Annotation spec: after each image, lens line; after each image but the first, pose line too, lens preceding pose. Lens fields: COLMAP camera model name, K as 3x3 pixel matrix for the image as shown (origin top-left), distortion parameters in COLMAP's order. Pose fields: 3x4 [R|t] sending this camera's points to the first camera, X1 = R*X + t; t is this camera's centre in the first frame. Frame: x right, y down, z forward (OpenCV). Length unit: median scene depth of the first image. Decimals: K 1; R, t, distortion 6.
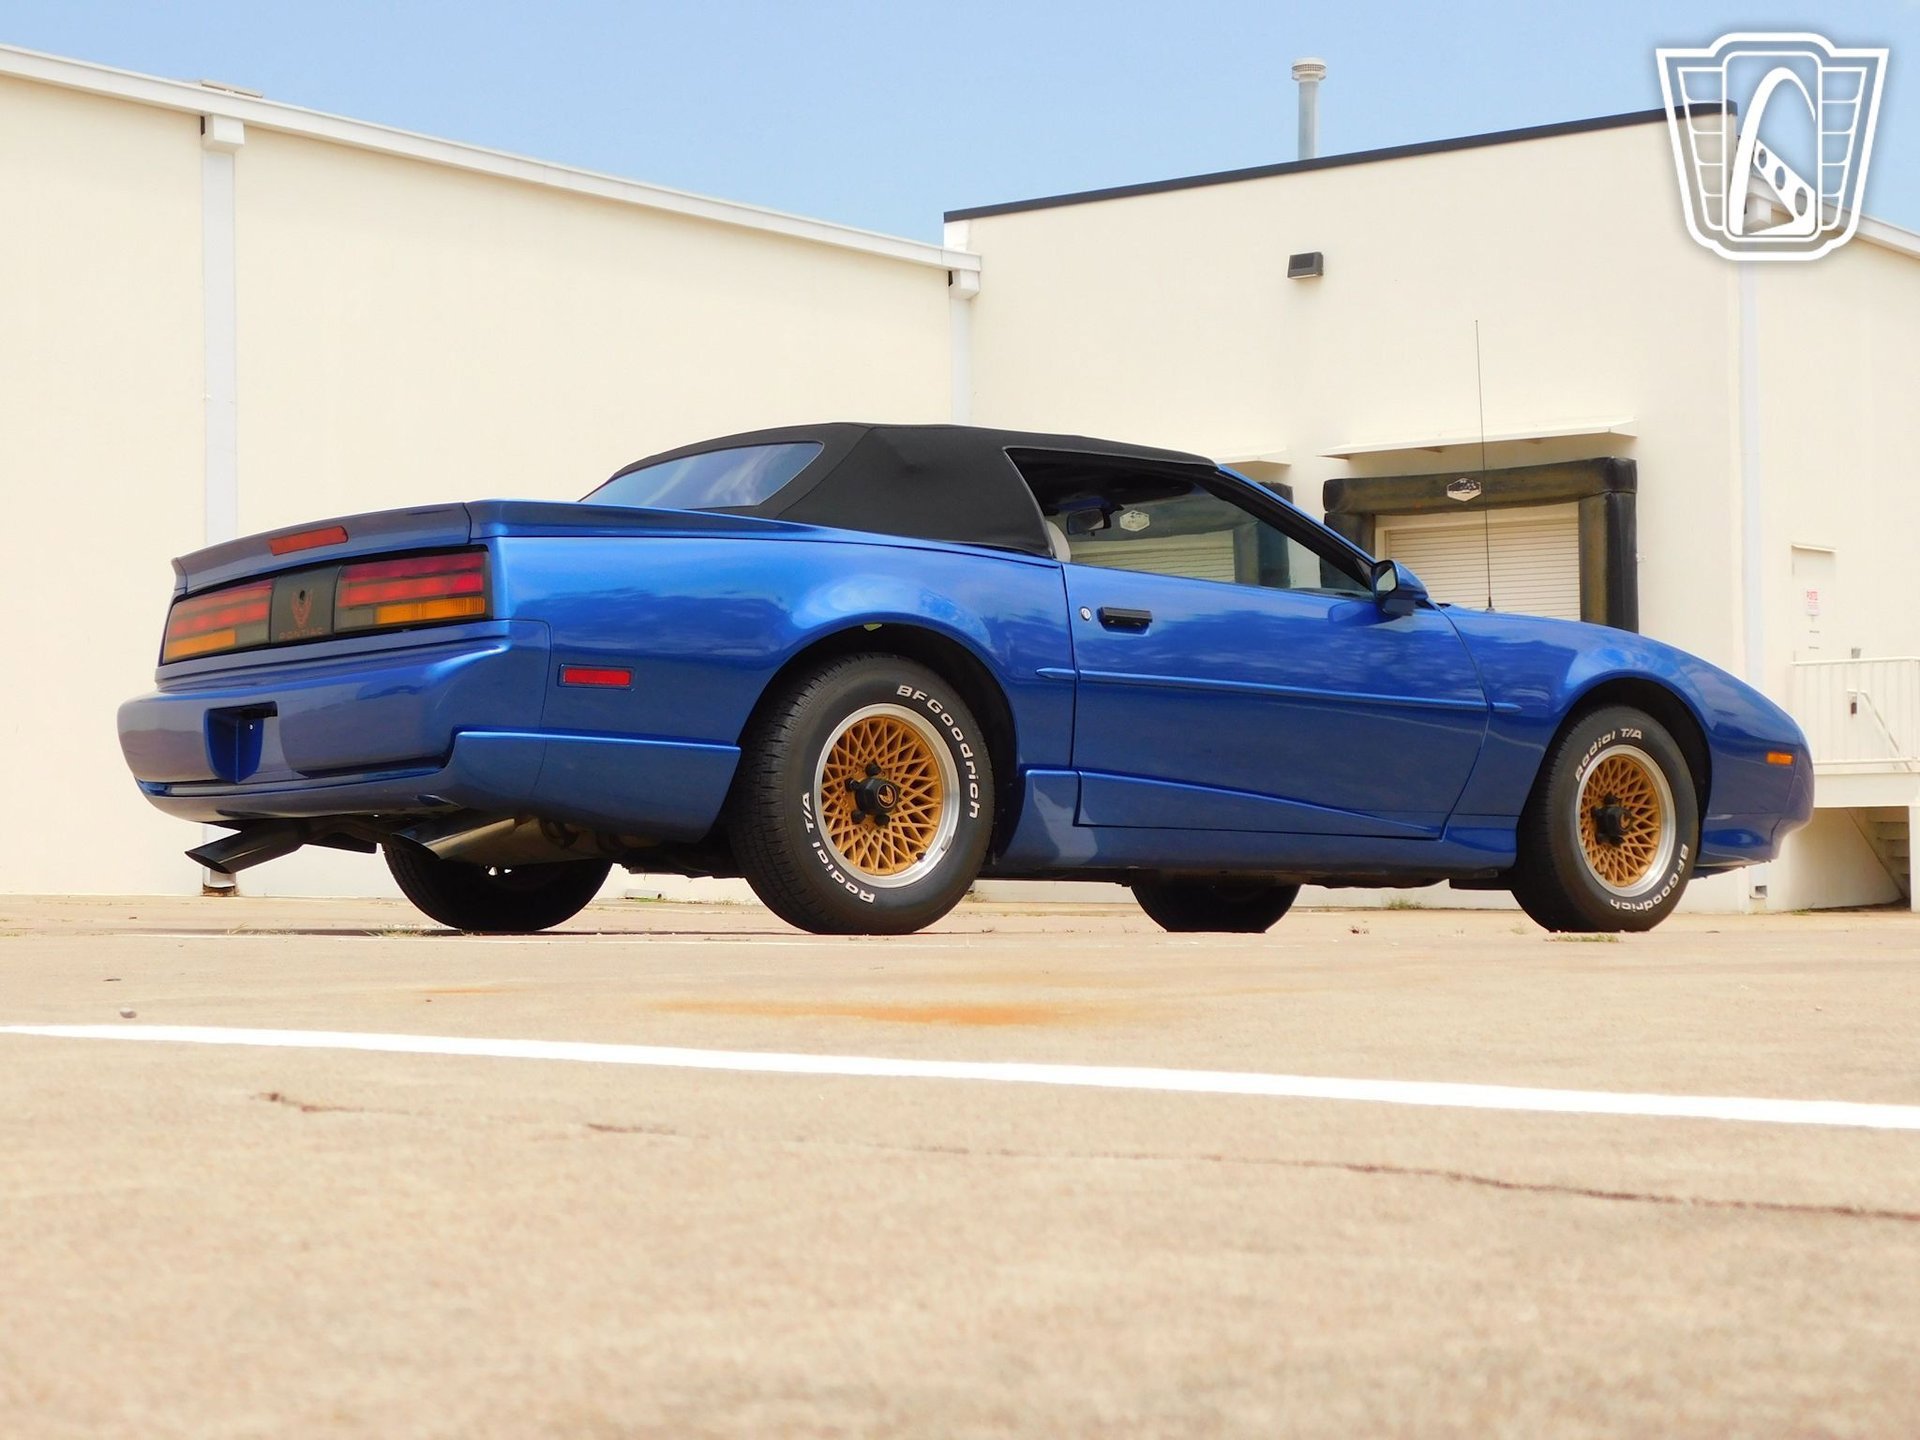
lens RADIAL K [[3331.1, 0, 960.0], [0, 3331.1, 720.0], [0, 0, 1]] dist [0.026943, 0.039370]
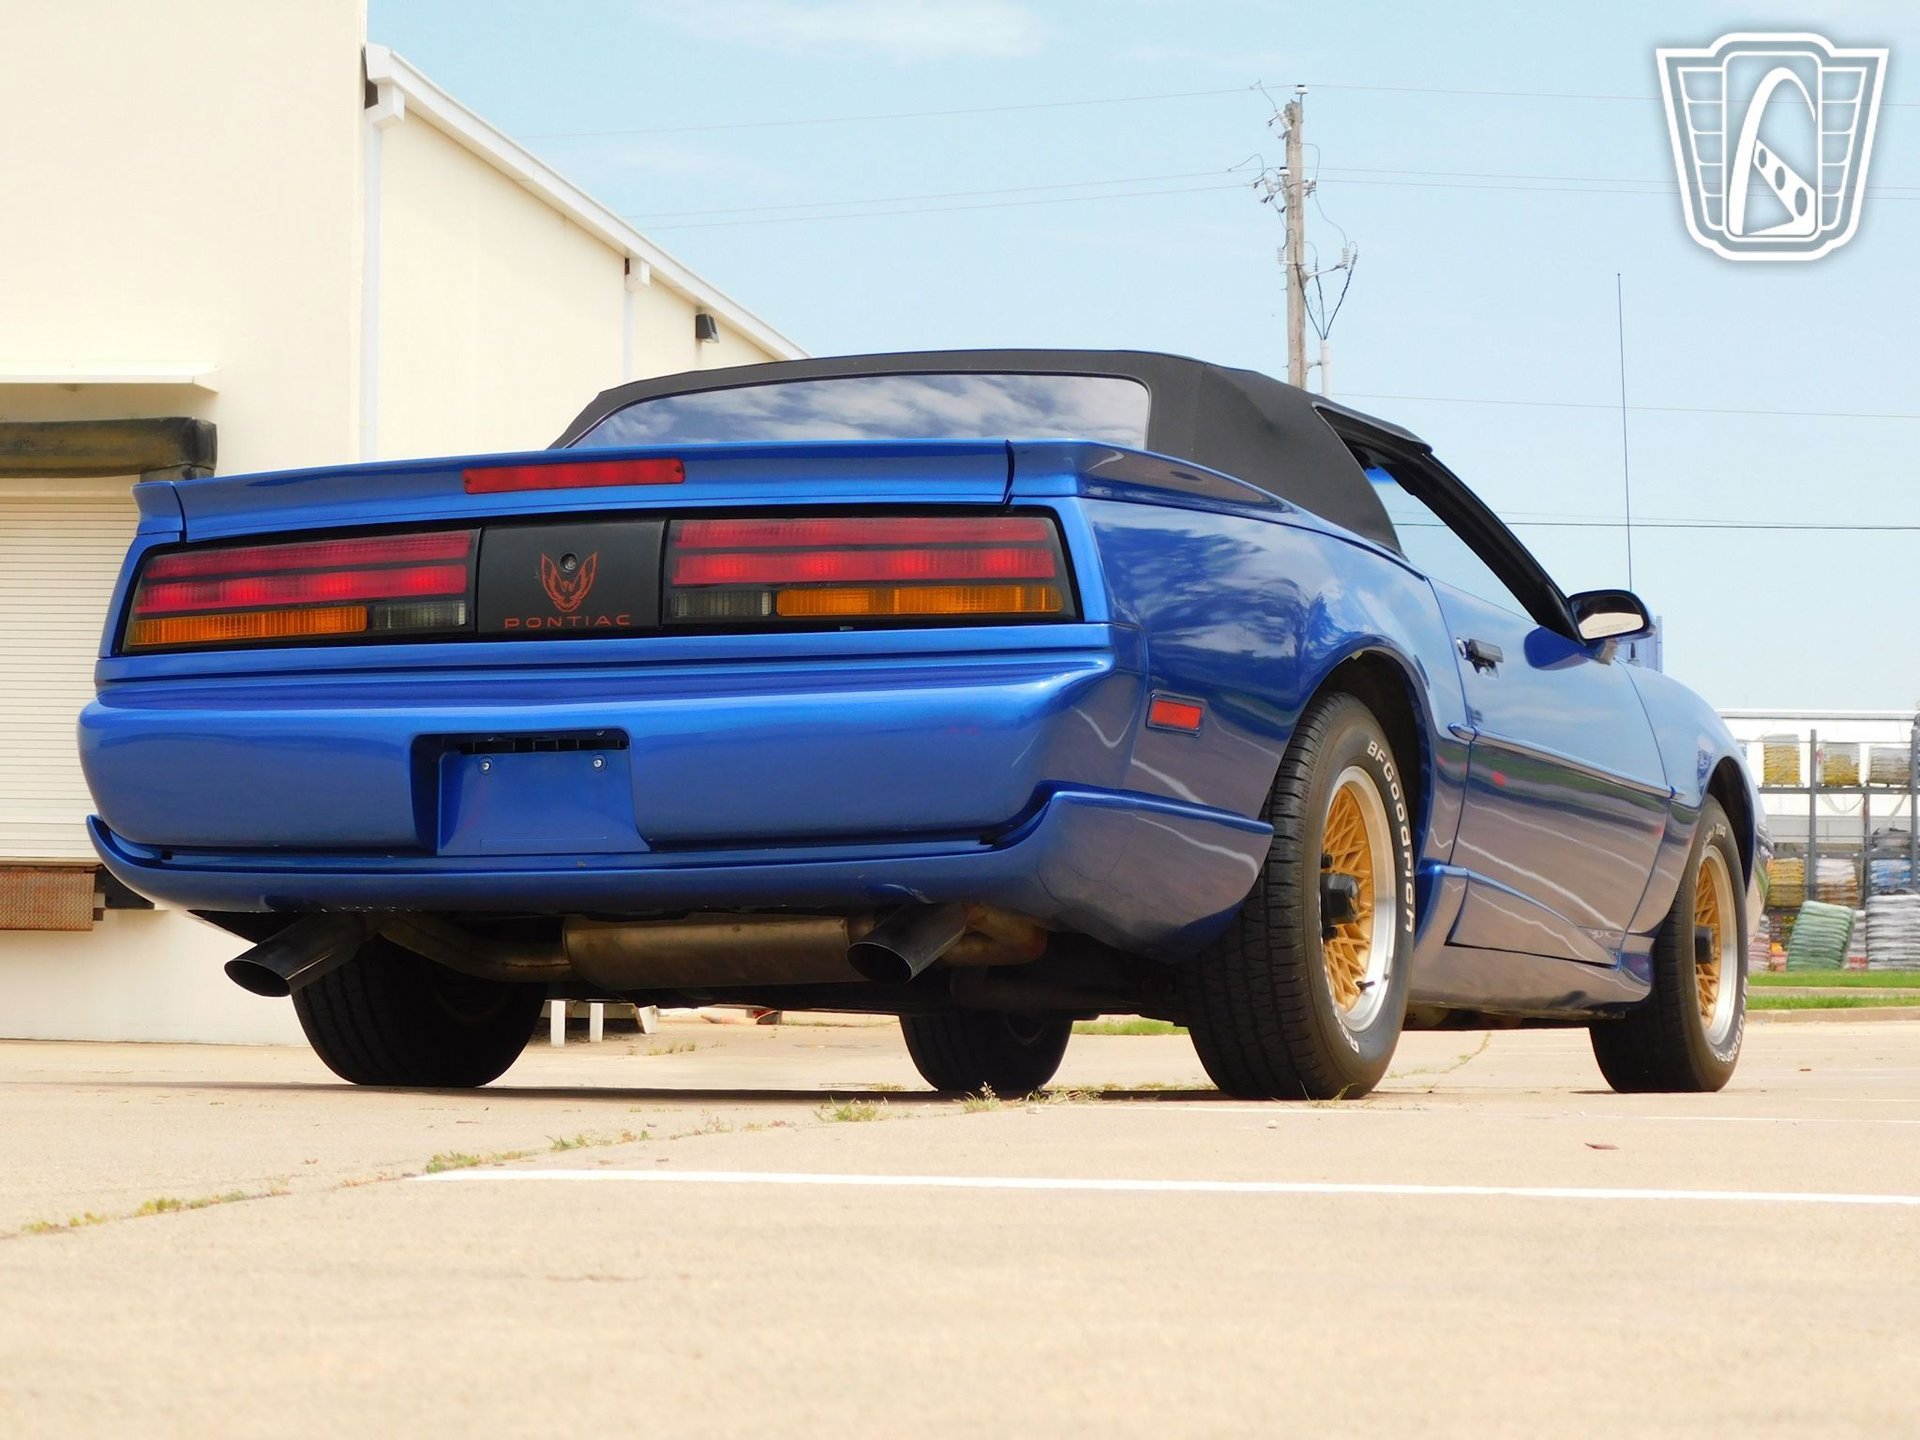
lens RADIAL K [[4555.1, 0, 916.6], [0, 4555.1, 715.9], [0, 0, 1]] dist [0.031871, 0.476801]
pose [[0.880869, 0.041250, 0.471560, -0.542317], [-0.035212, 0.999146, -0.021625, 0.008303], [-0.472049, 0.002444, 0.881569, 0.203460]]
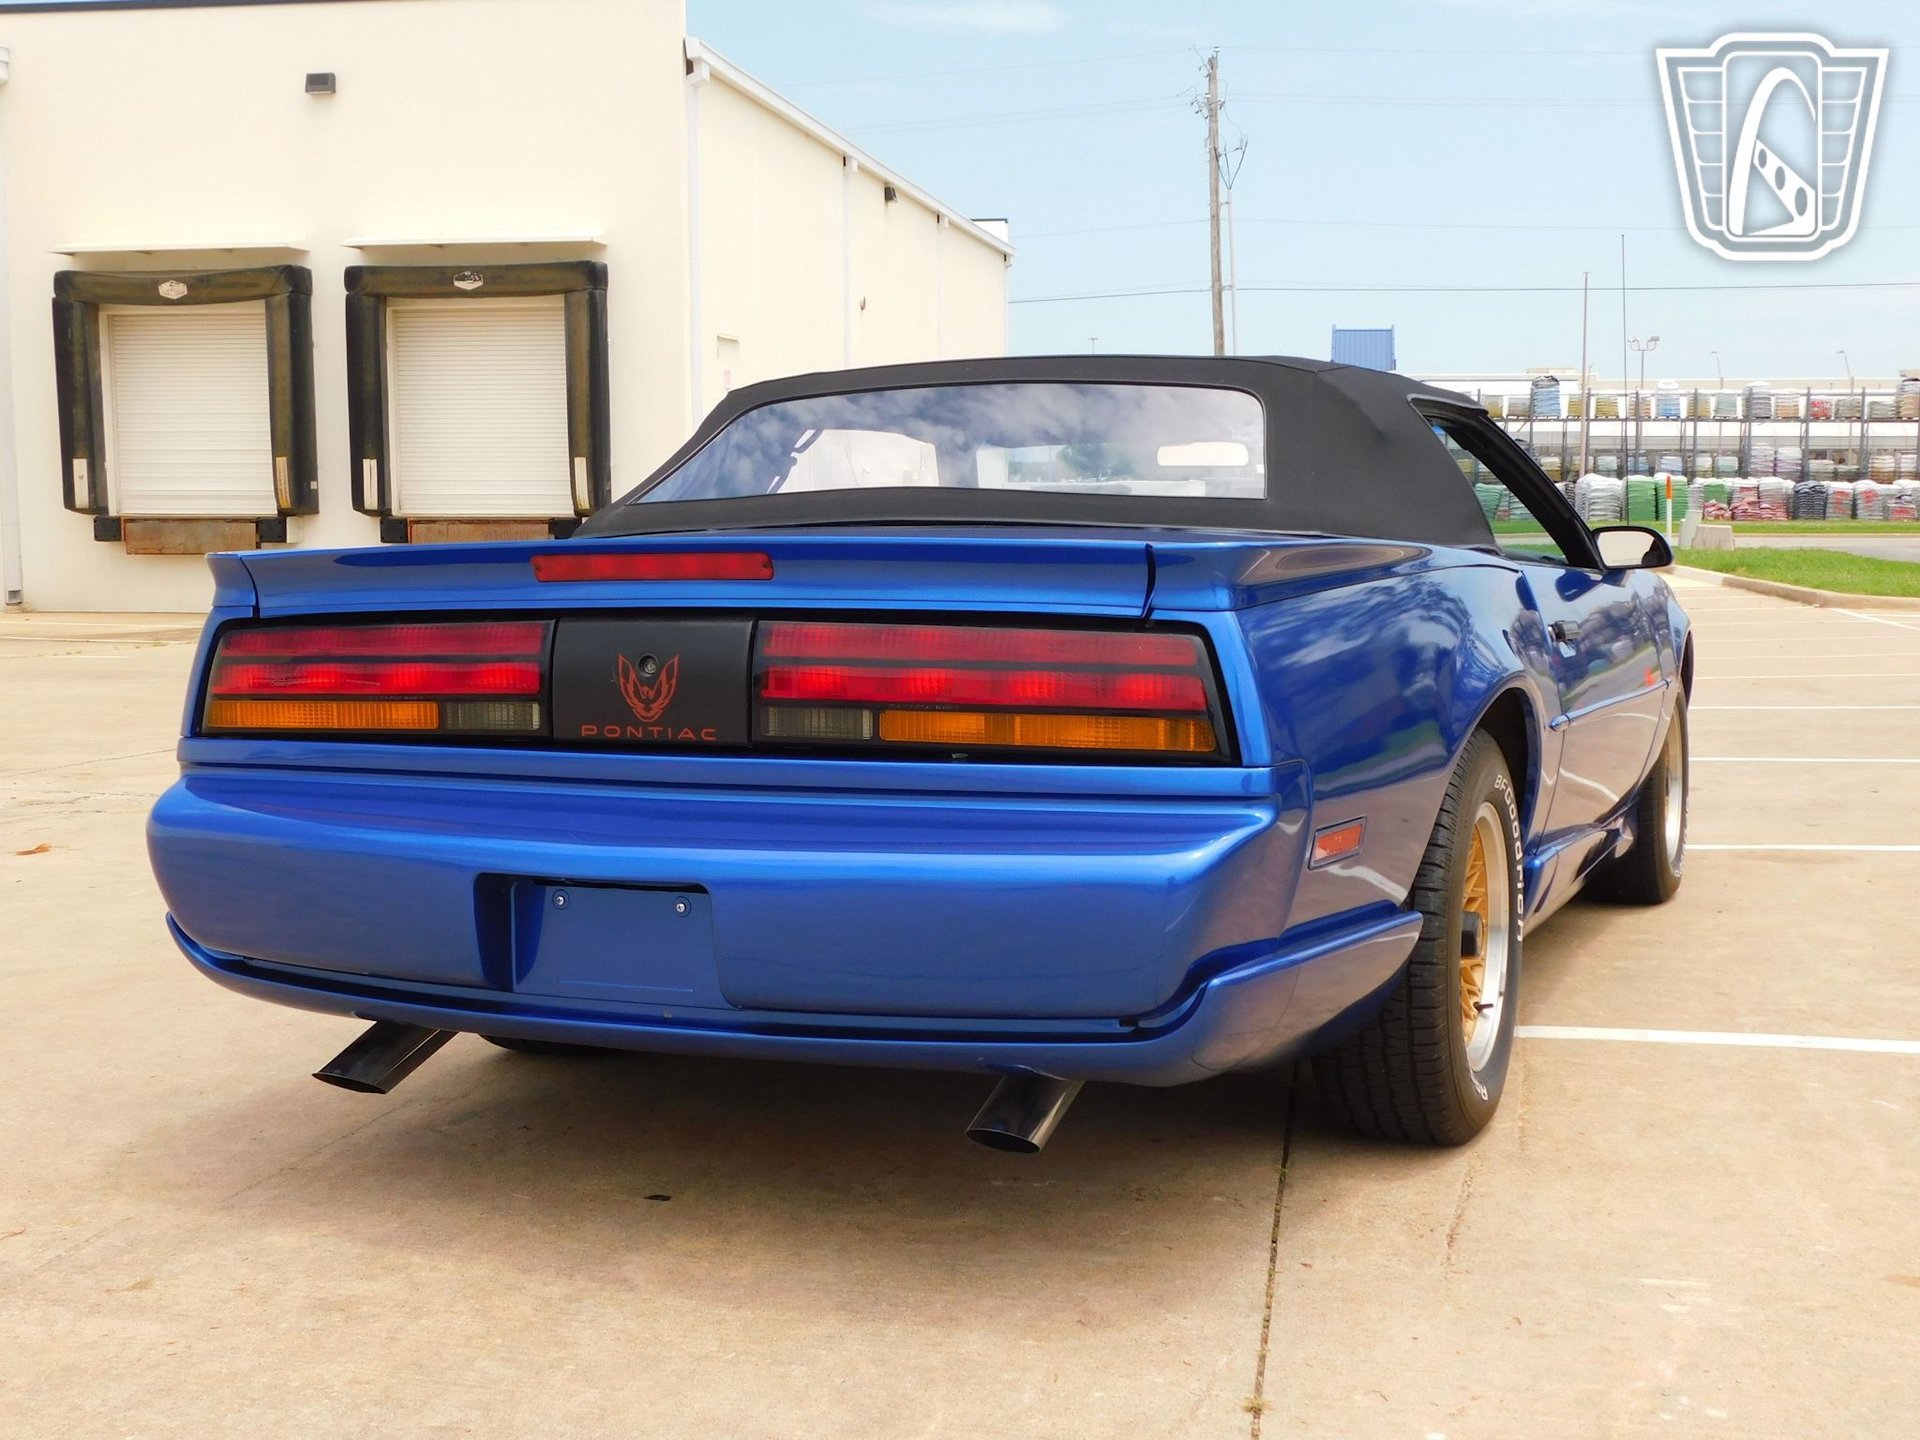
lens RADIAL K [[2287.8, 0, 960.0], [0, 2287.8, 720.0], [0, 0, 1]] dist [-0.015083, 0.011564]
pose [[0.891166, -0.040840, 0.451835, -0.323231], [-0.018874, 0.991740, 0.126867, -0.077735], [-0.453284, -0.121588, 0.883035, 0.627819]]
